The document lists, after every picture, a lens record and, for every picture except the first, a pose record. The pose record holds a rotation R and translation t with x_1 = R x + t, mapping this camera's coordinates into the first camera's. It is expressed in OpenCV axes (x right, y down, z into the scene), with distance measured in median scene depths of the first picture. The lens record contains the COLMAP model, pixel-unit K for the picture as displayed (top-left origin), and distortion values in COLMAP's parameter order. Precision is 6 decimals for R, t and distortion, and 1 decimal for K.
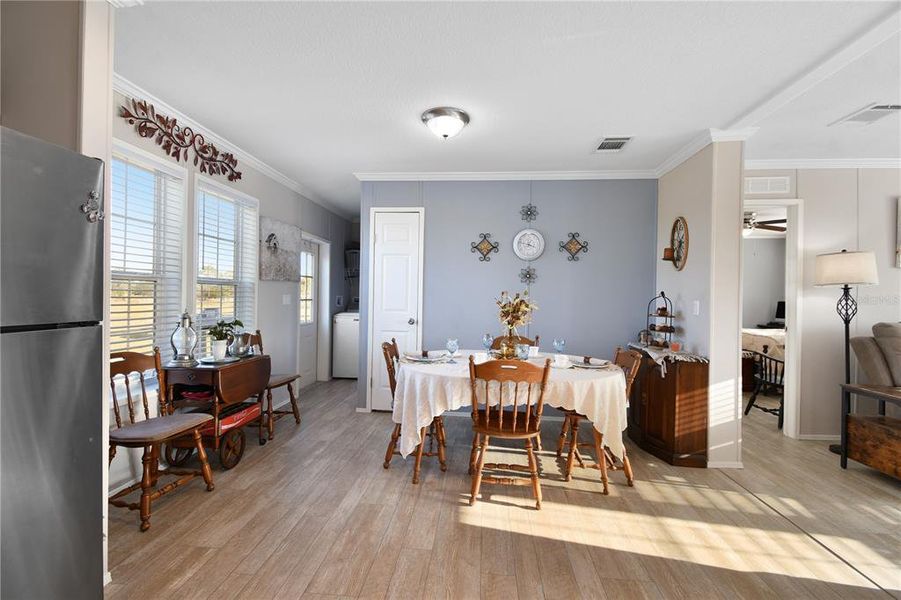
lens RADIAL K [[399.5, 0, 451.1], [0, 399.5, 293.7], [0, 0, 1]] dist [0.026606, -0.015877]
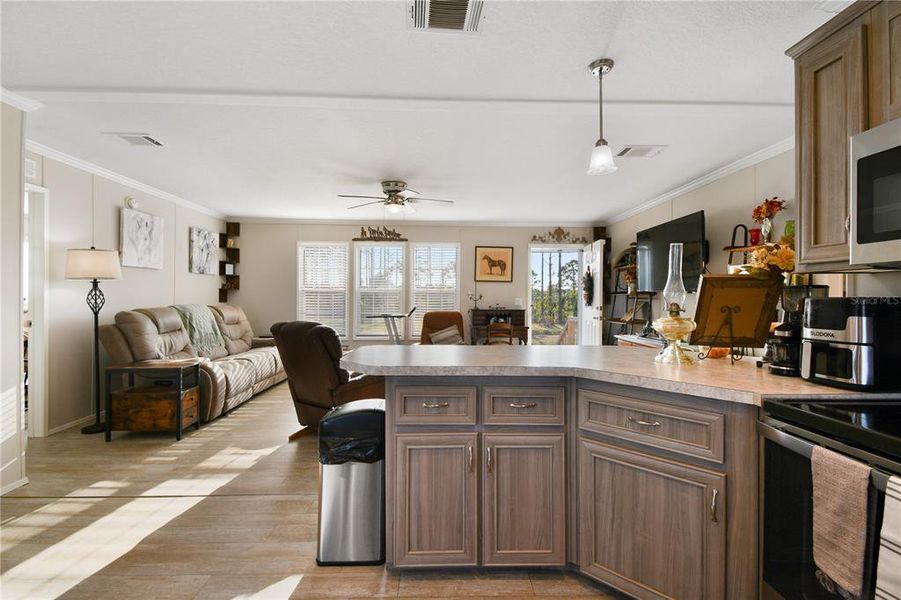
lens RADIAL K [[399.5, 0, 449.3], [0, 399.5, 297.5], [0, 0, 1]] dist [0.026606, -0.015877]
pose [[-0.106467, -0.013982, 0.994218, -0.233890], [-0.019479, 0.999739, 0.011974, -0.004181], [-0.994125, -0.018092, -0.106711, 0.163510]]
